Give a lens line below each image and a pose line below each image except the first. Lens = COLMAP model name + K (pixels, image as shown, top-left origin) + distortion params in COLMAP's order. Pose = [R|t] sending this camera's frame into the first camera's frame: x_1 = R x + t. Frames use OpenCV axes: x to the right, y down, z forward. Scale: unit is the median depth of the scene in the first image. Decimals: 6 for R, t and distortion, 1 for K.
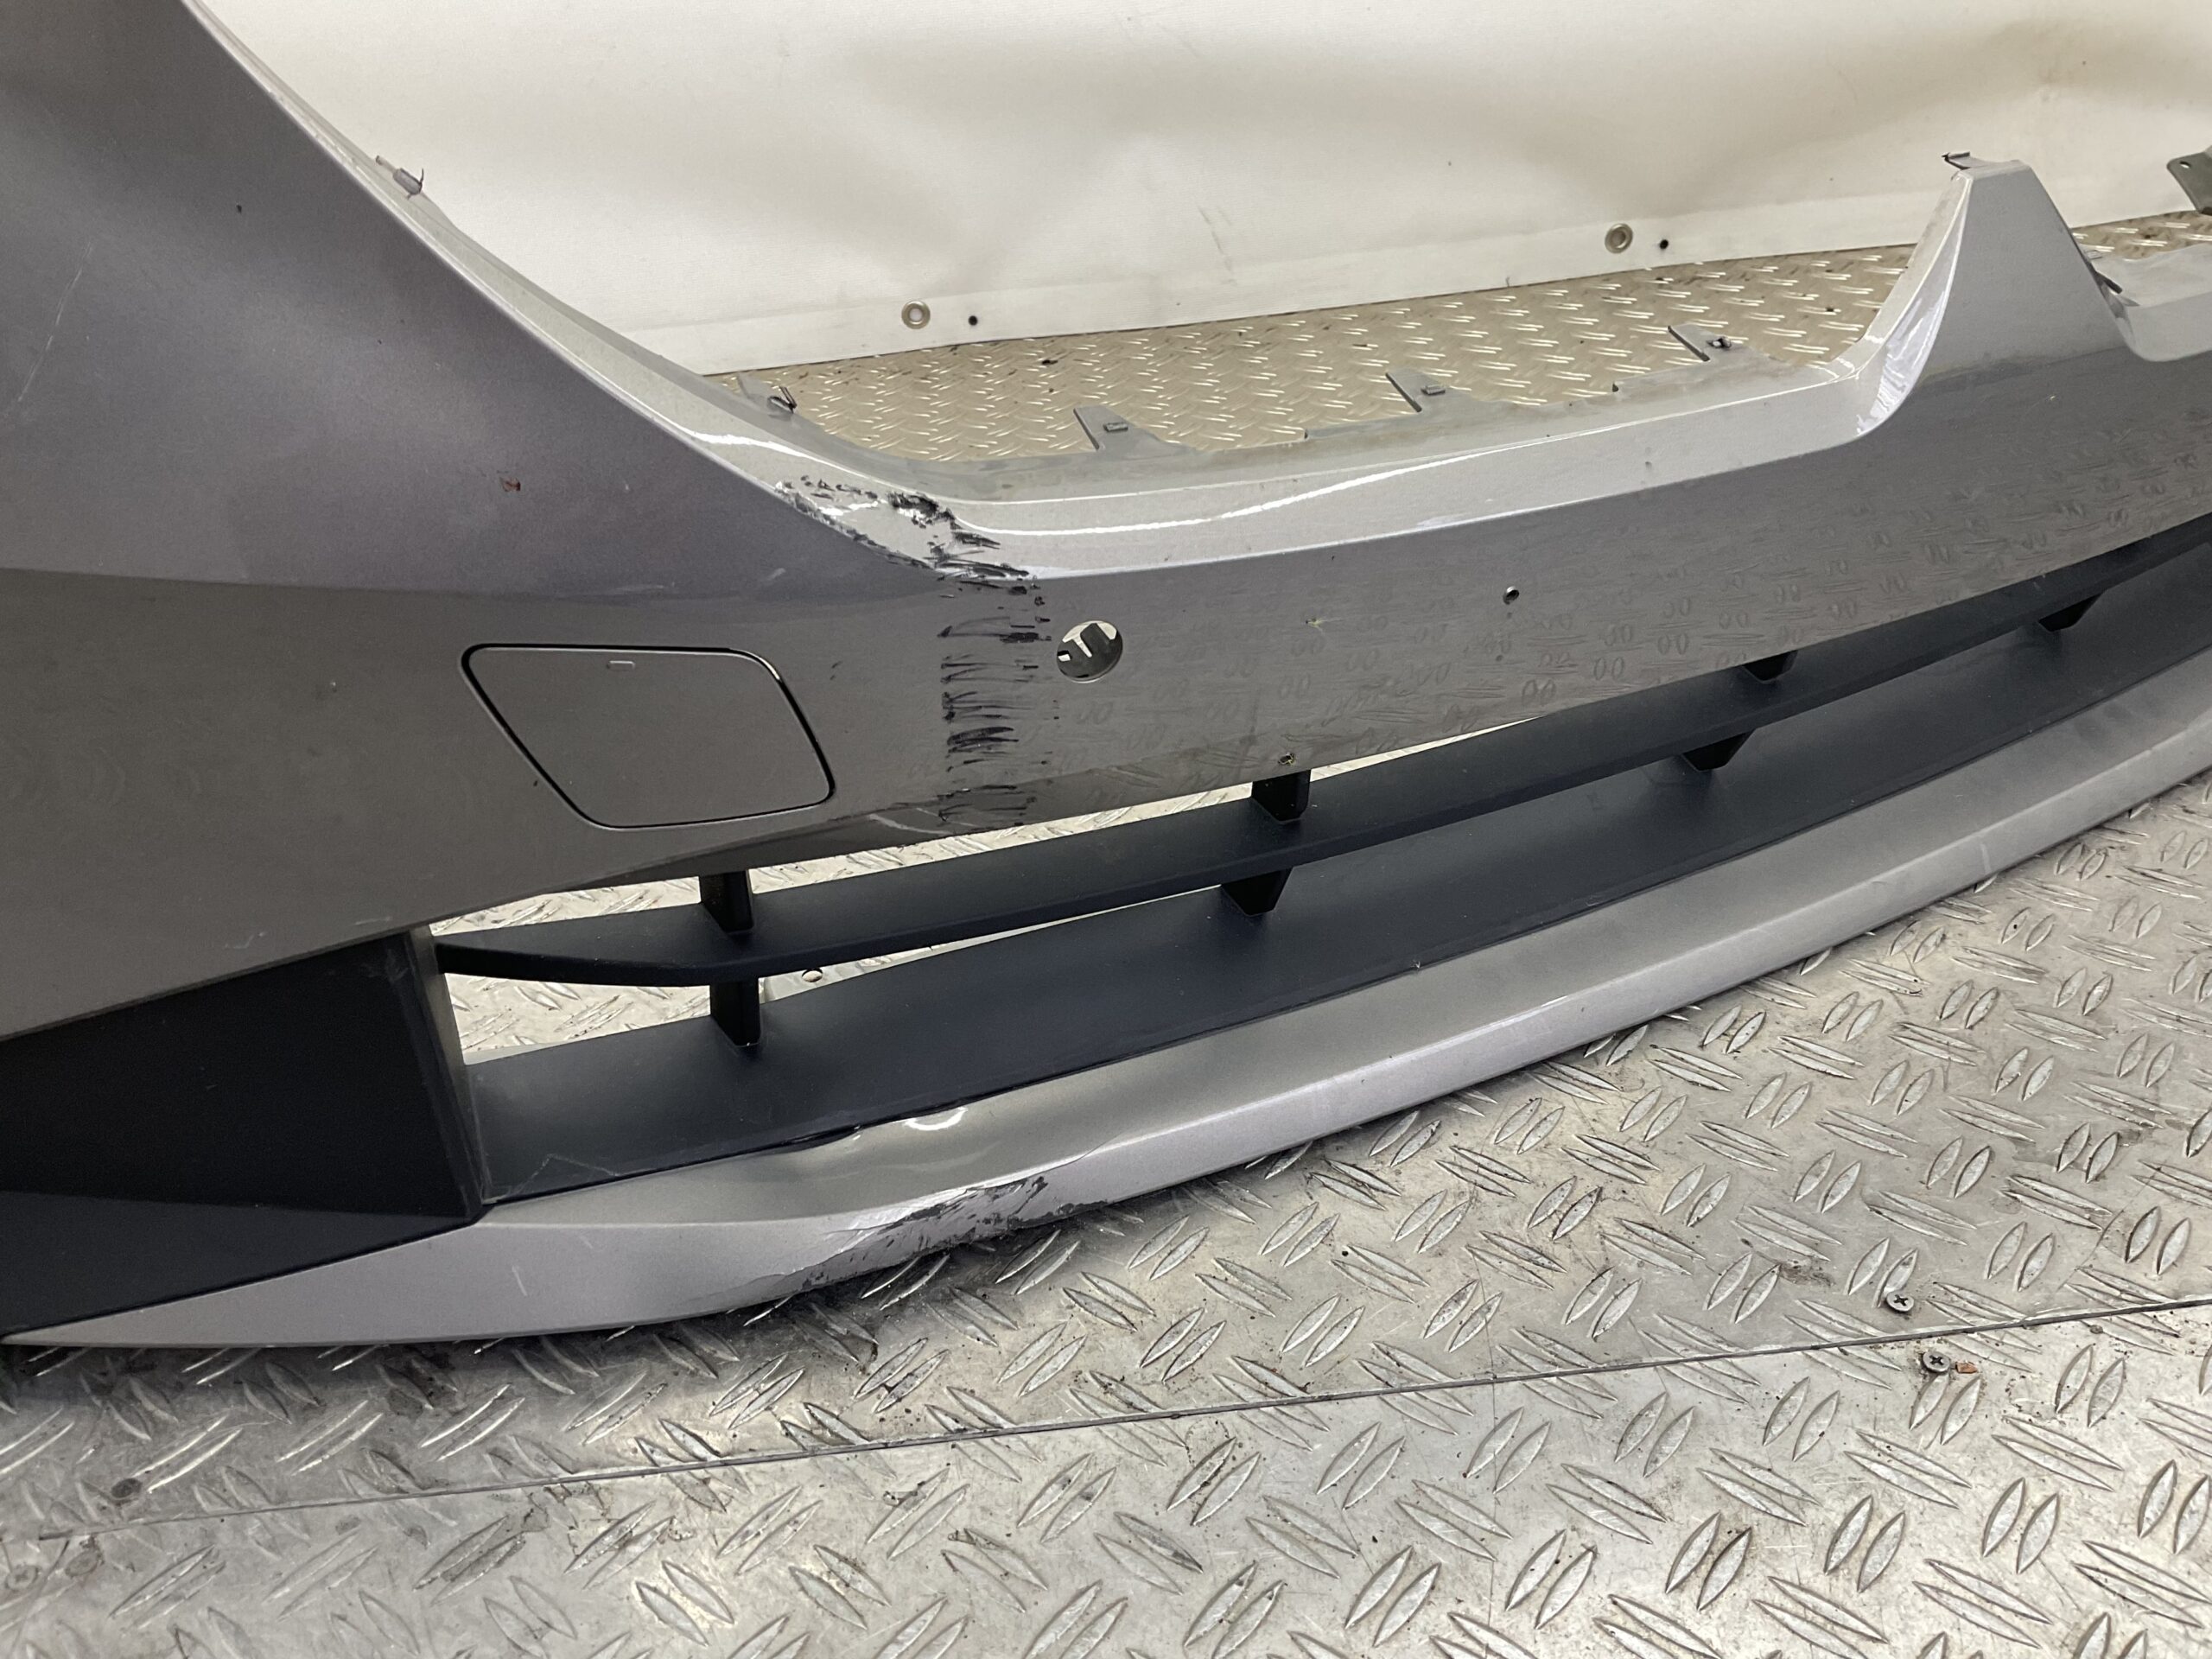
lens RADIAL K [[1840.3, 0, 1103.6], [0, 1840.3, 821.0], [0, 0, 1]] dist [0.073614, -0.130581]
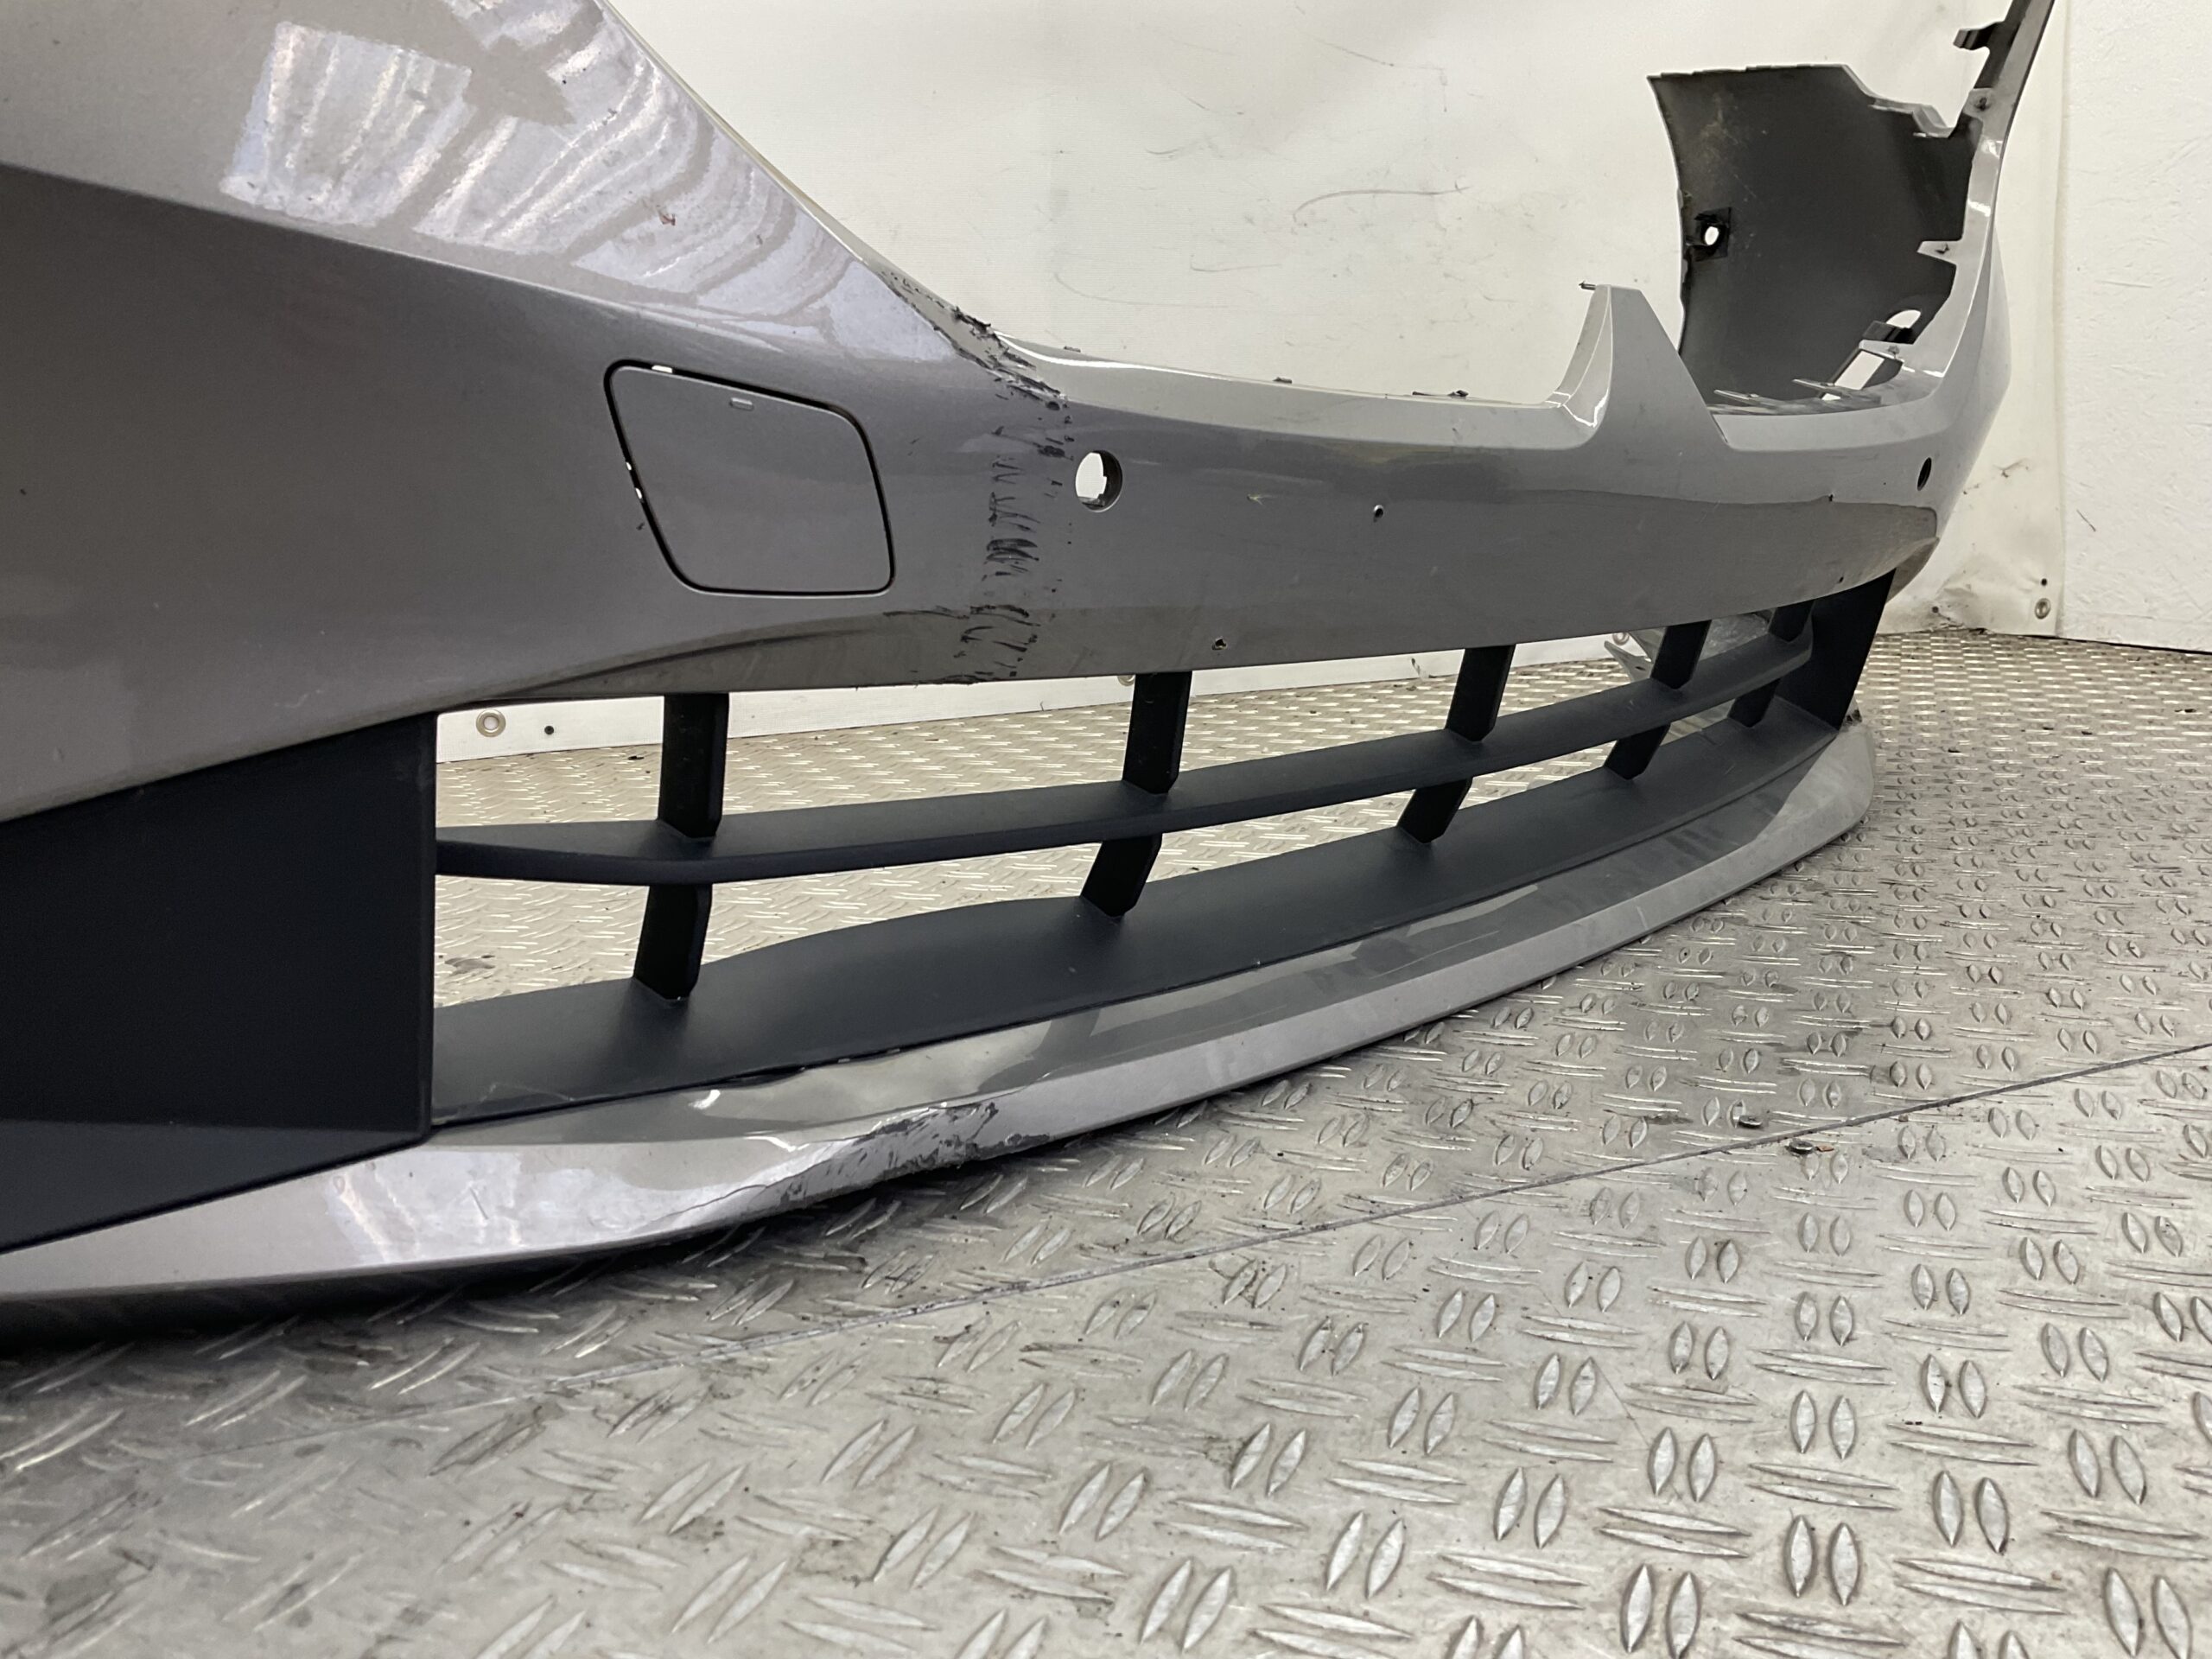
lens RADIAL K [[1836.9, 0, 1107.0], [0, 1836.9, 822.4], [0, 0, 1]] dist [0.111926, -0.183787]
pose [[0.943468, -0.007897, 0.331368, -0.328101], [0.122583, 0.937151, -0.326682, 0.412655], [-0.307962, 0.348835, 0.885140, 0.039361]]
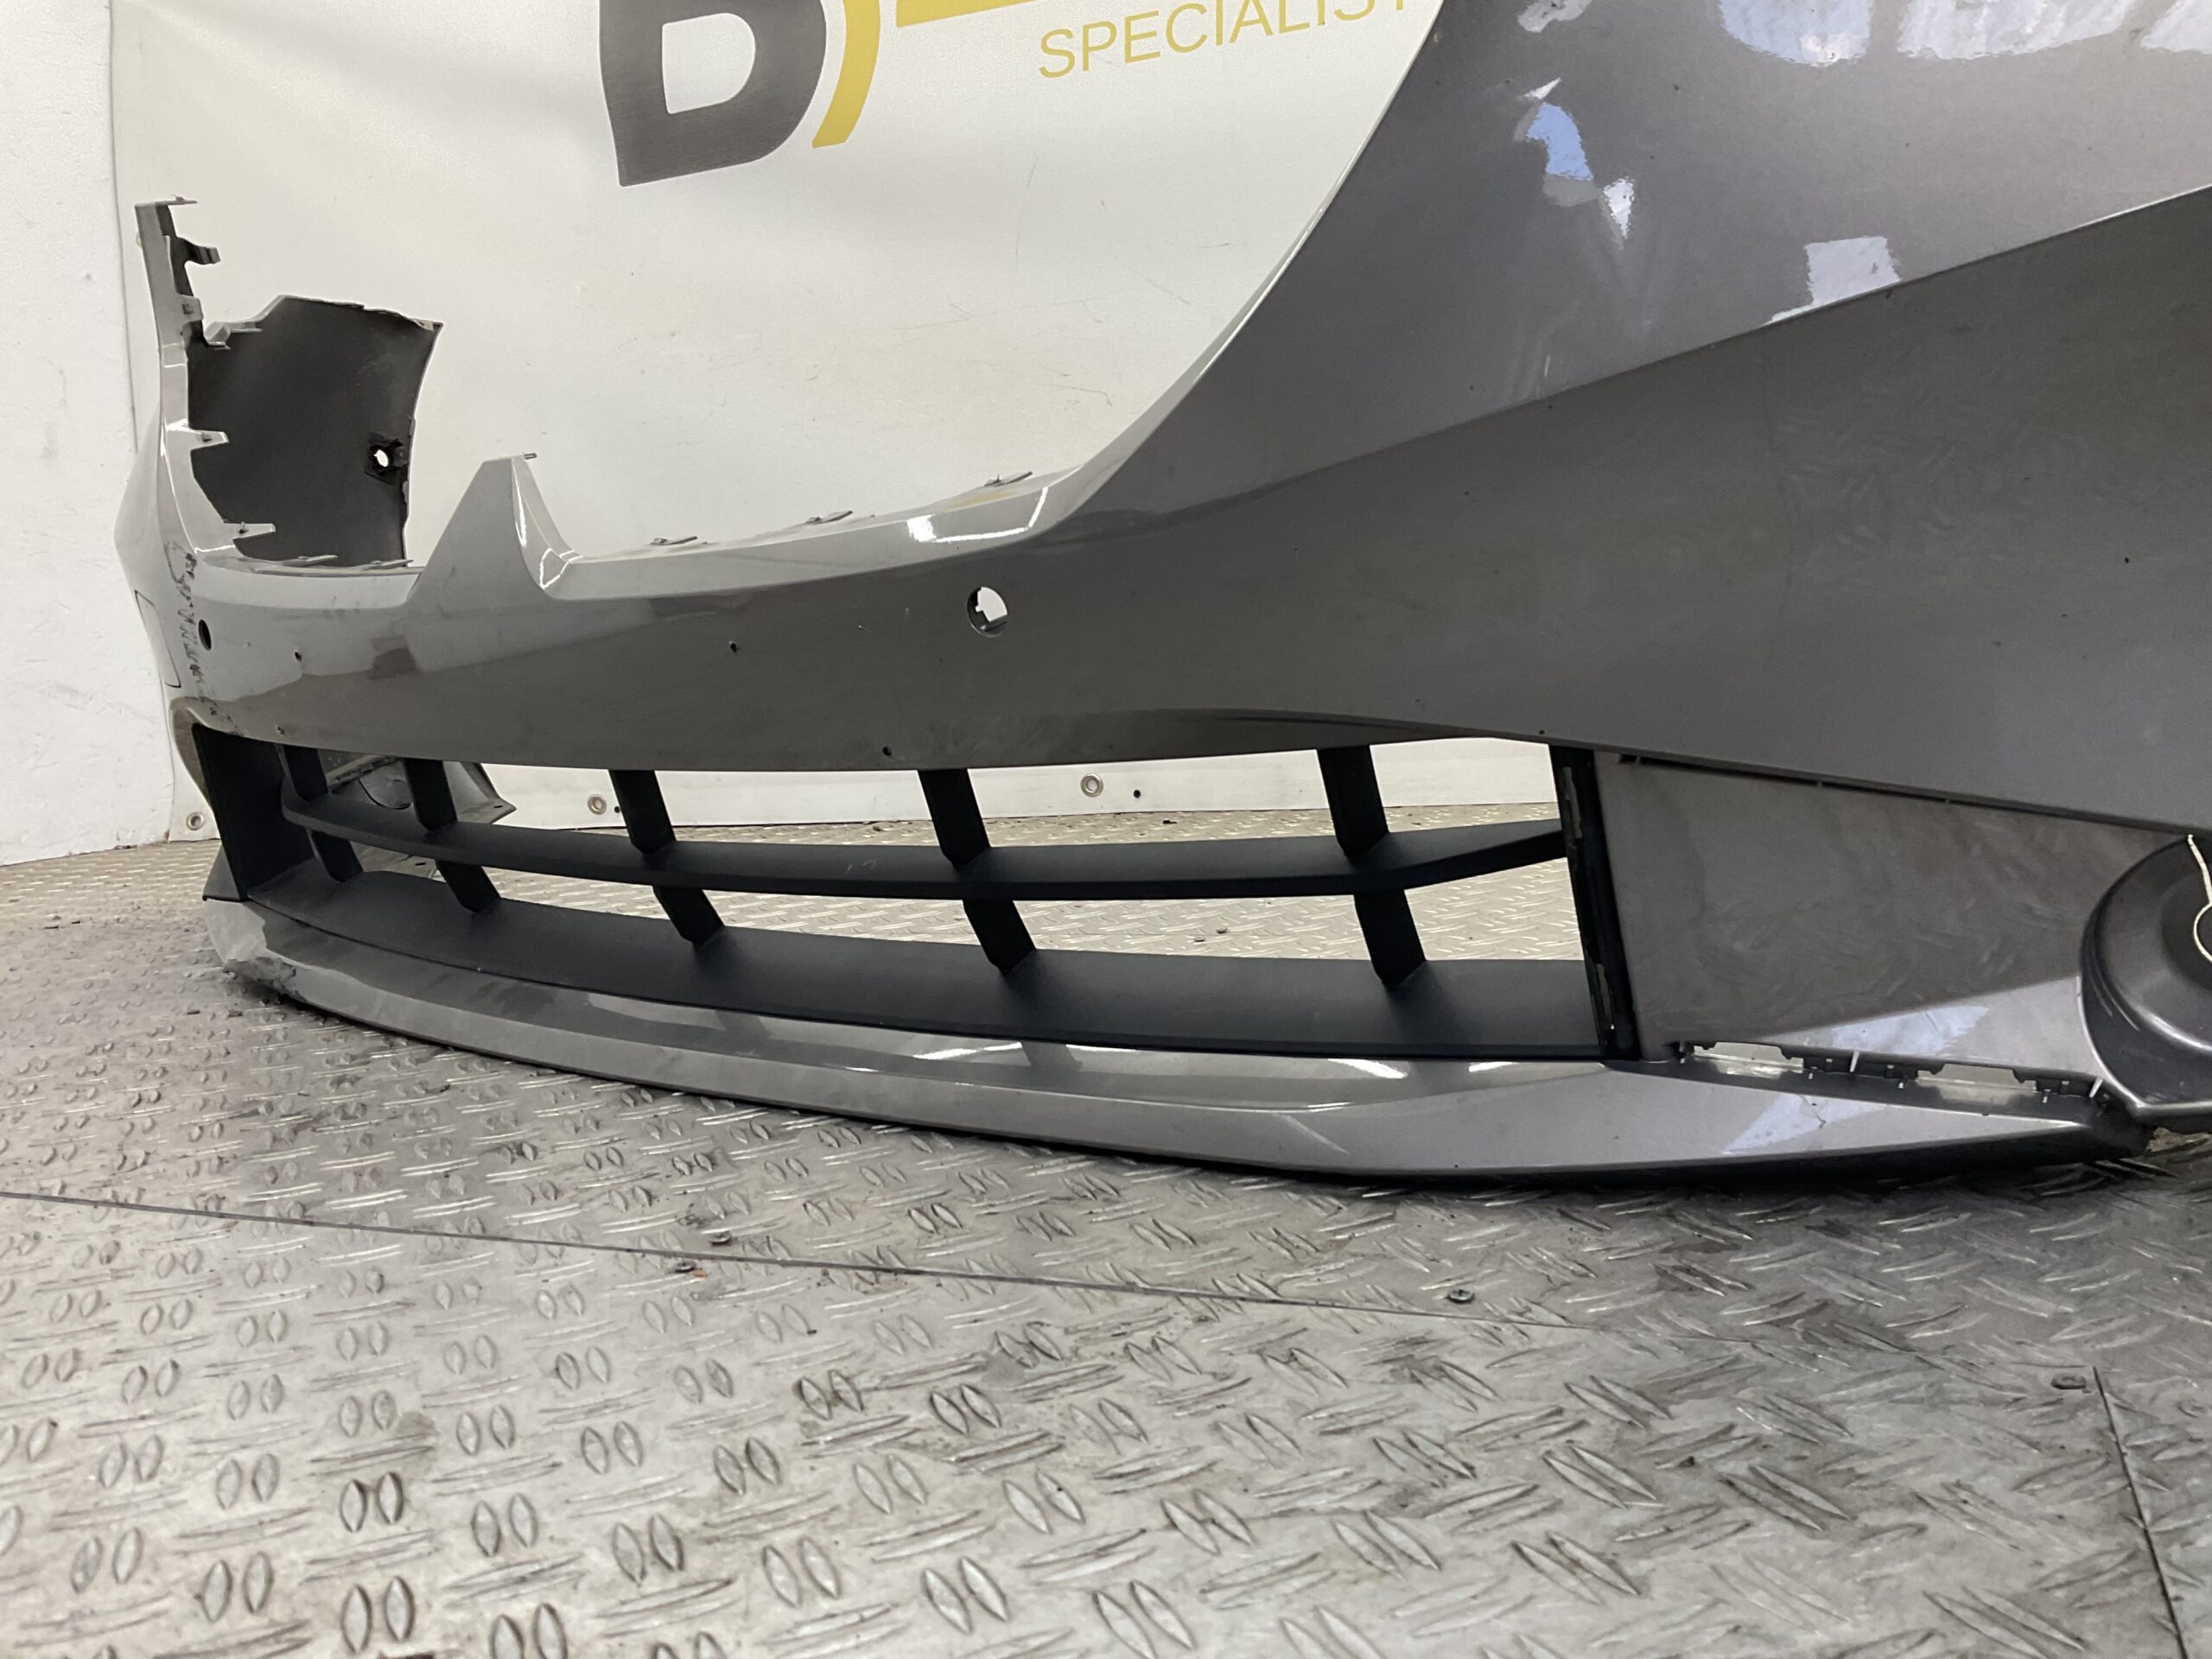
lens RADIAL K [[1840.3, 0, 1103.6], [0, 1840.3, 821.0], [0, 0, 1]] dist [0.073614, -0.130581]
pose [[0.903428, 0.073148, -0.422453, 1.120173], [-0.221570, 0.923214, -0.313979, 0.327561], [0.367048, 0.377260, 0.850265, -0.003424]]
